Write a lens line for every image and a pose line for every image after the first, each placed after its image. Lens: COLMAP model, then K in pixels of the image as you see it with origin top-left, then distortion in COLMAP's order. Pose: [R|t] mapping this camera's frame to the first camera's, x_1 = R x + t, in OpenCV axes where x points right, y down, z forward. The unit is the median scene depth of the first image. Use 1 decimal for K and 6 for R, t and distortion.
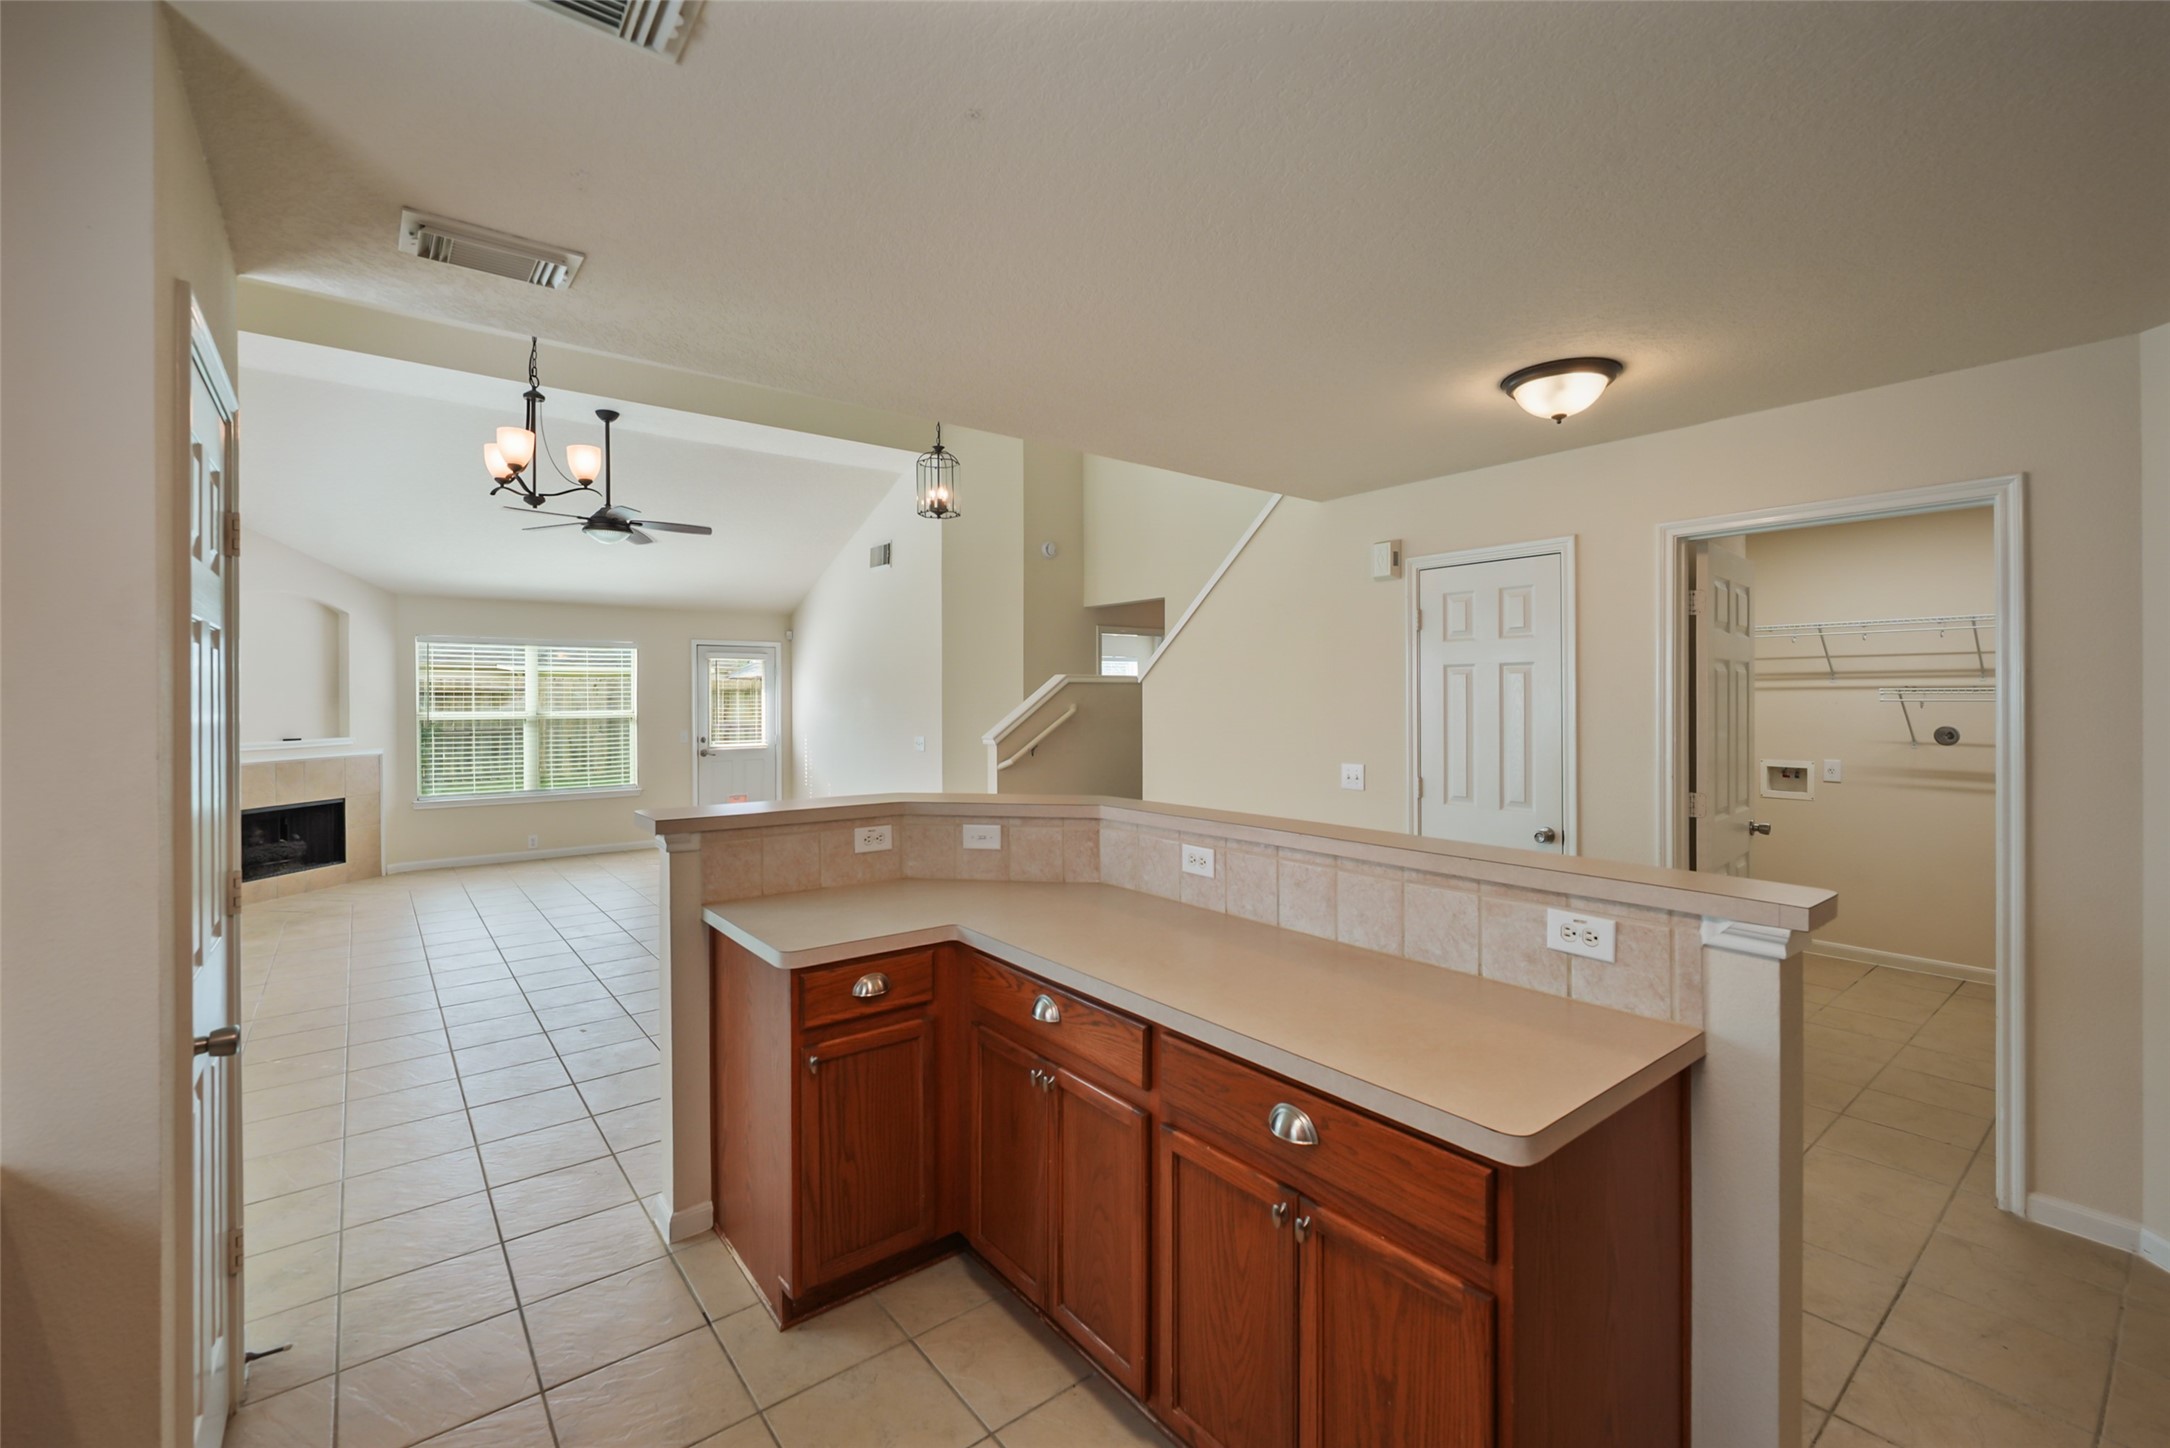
lens RADIAL K [[915.7, 0, 1083.0], [0, 915.7, 696.6], [0, 0, 1]] dist [-0.003464, -0.001234]
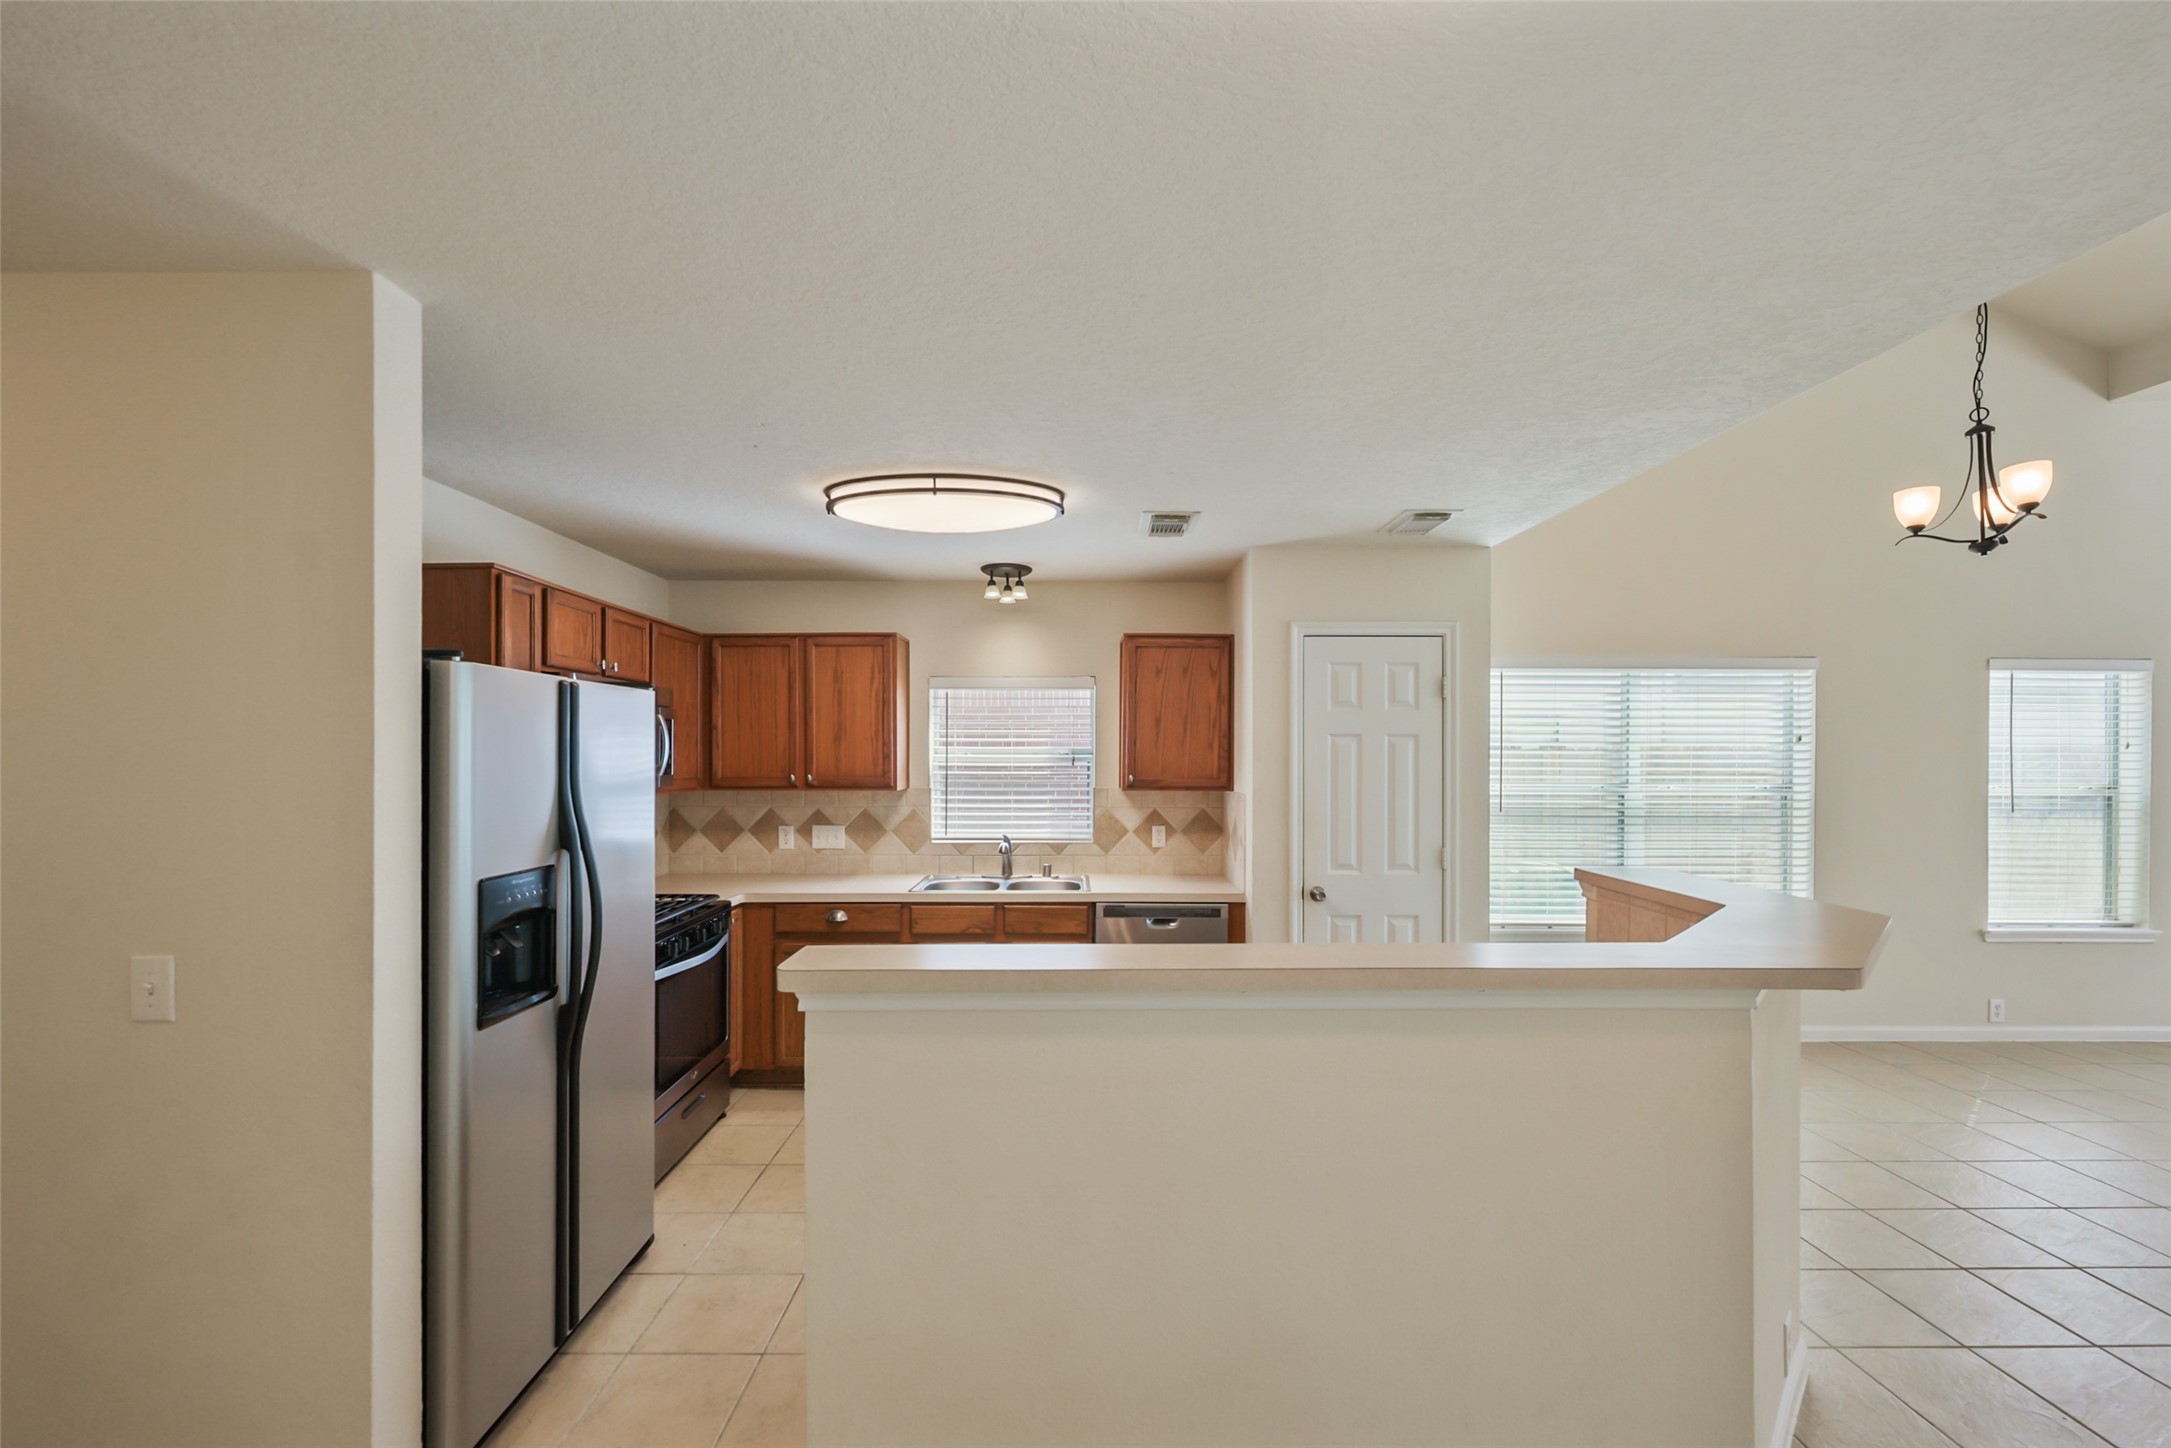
lens RADIAL K [[870.1, 0, 1084.0], [0, 870.1, 753.0], [0, 0, 1]] dist [-0.002068, 0.000259]
pose [[-0.614969, 0.002807, -0.788546, 0.287486], [0.001791, 0.999996, 0.002163, -0.008152], [0.788549, -0.000082, -0.614972, 0.394492]]
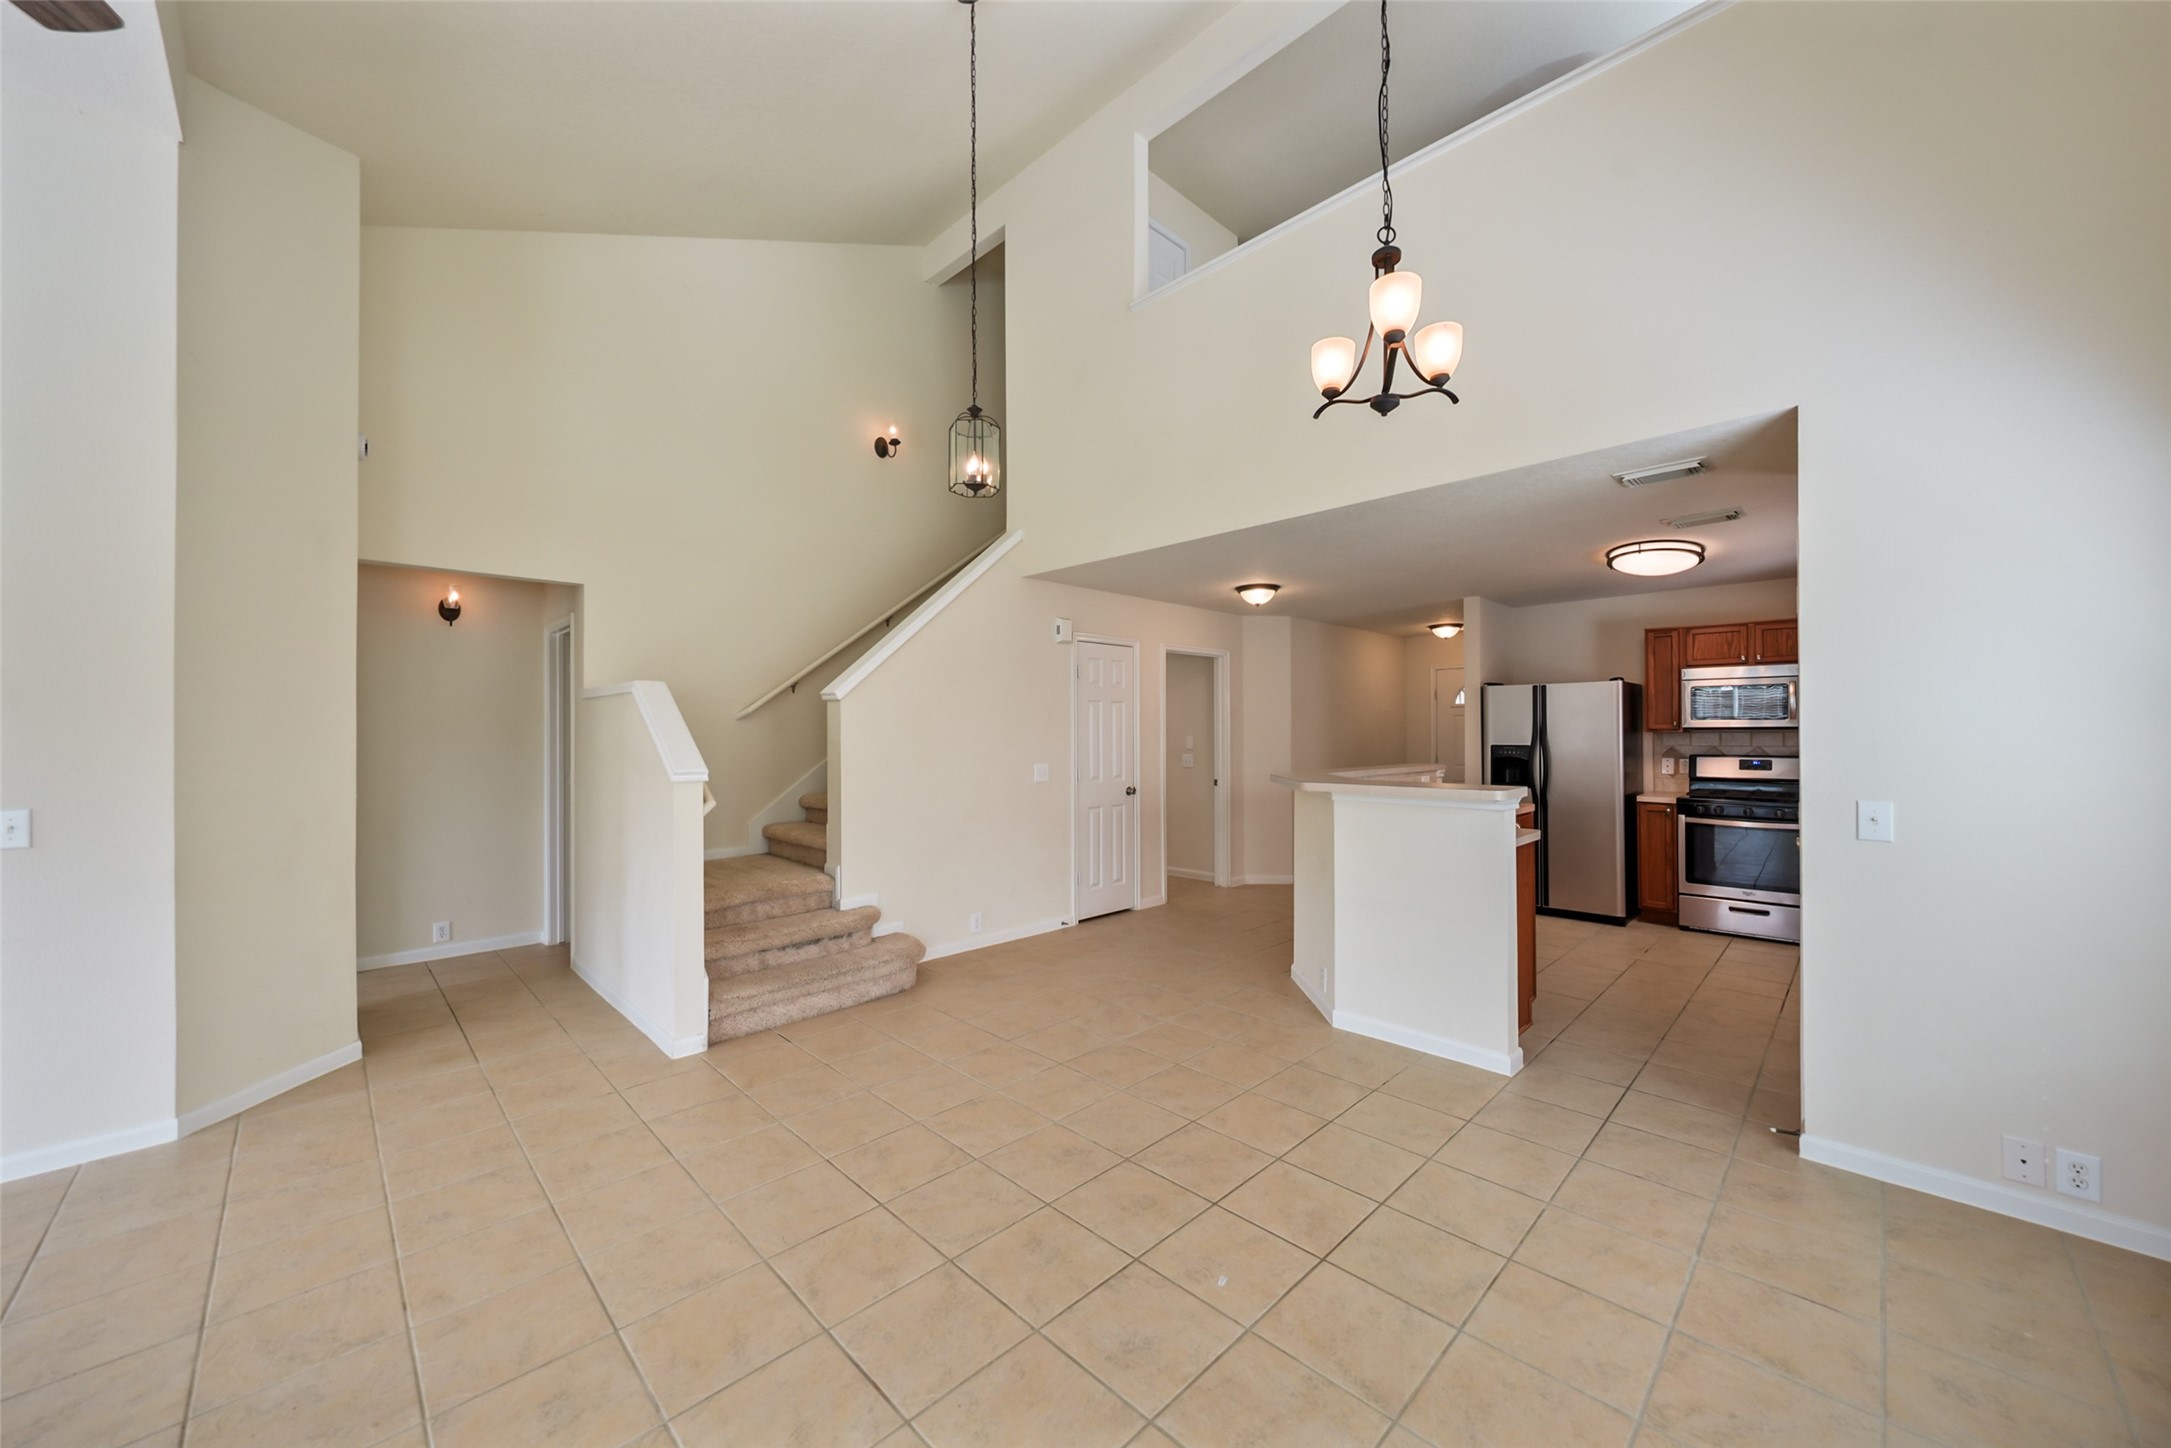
lens RADIAL K [[796.3, 0, 1080.7], [0, 796.3, 728.1], [0, 0, 1]] dist [-0.001389, -0.000737]
pose [[-0.109477, 0.008506, 0.993953, -0.558558], [0.004259, 0.999958, -0.008088, 0.015123], [-0.993980, 0.003348, -0.109509, 0.617215]]
